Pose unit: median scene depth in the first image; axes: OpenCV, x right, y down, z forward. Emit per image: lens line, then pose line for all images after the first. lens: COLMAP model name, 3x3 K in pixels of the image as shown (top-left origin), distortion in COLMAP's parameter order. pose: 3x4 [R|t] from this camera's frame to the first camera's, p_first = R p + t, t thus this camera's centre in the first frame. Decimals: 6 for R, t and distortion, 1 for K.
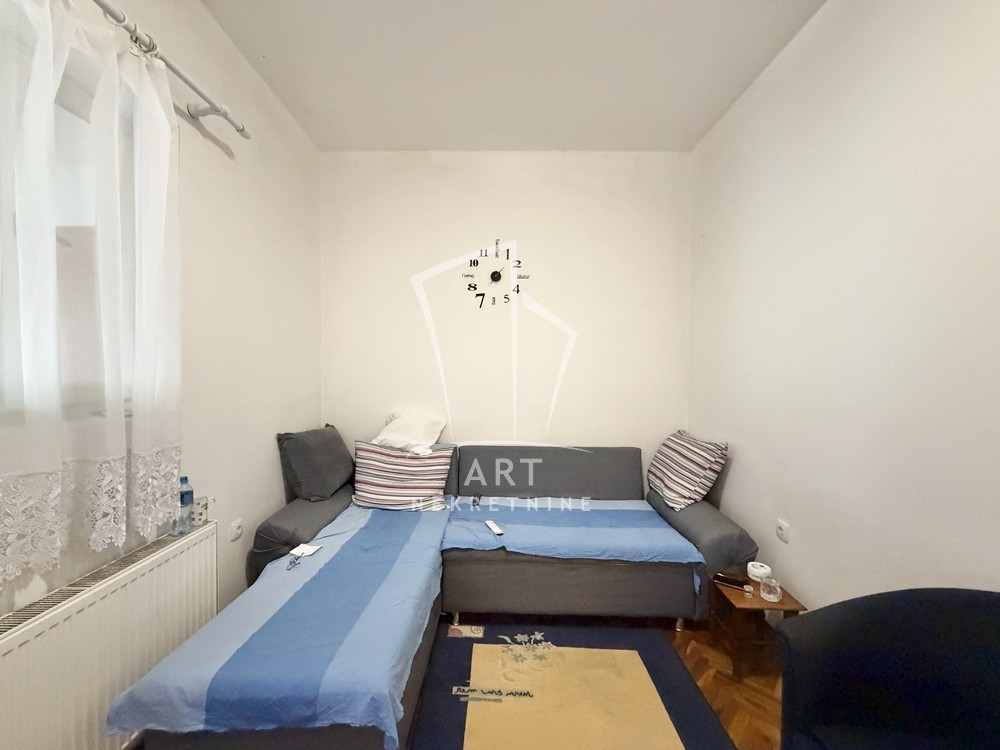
lens RADIAL K [[399.1, 0, 495.8], [0, 399.1, 376.9], [0, 0, 1]] dist [0.000557, 0.000256]
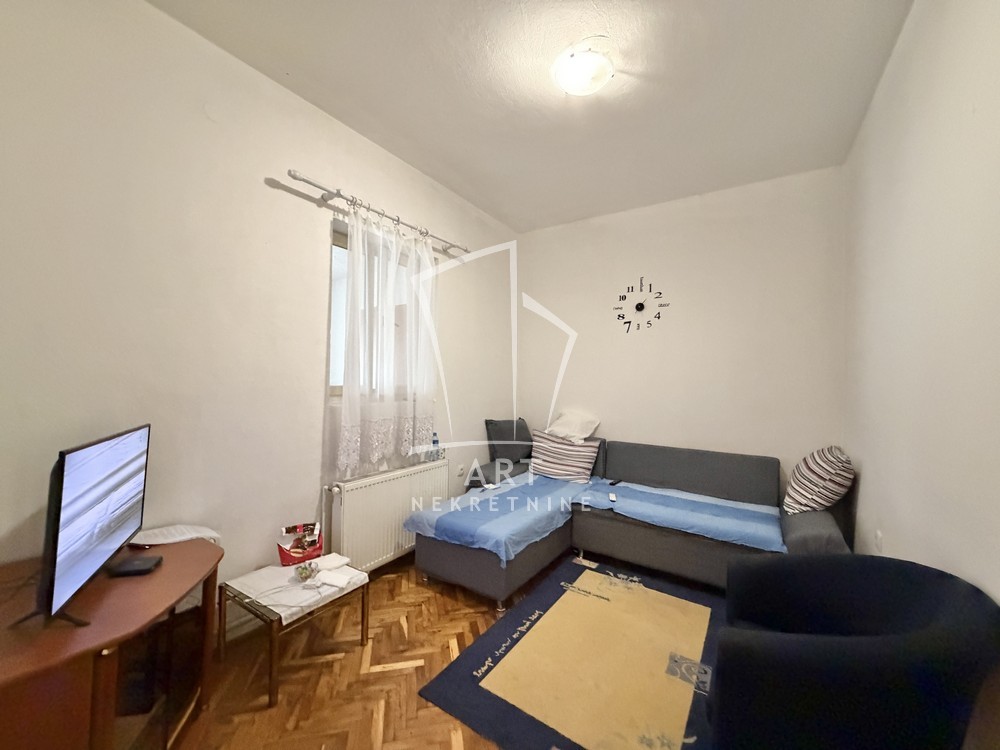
lens RADIAL K [[399.1, 0, 495.8], [0, 399.1, 376.9], [0, 0, 1]] dist [0.000557, 0.000256]
pose [[0.839582, 0.005593, -0.543204, 0.369525], [-0.021010, 0.999533, -0.022181, 0.003952], [0.542826, 0.030035, 0.839308, -0.346933]]
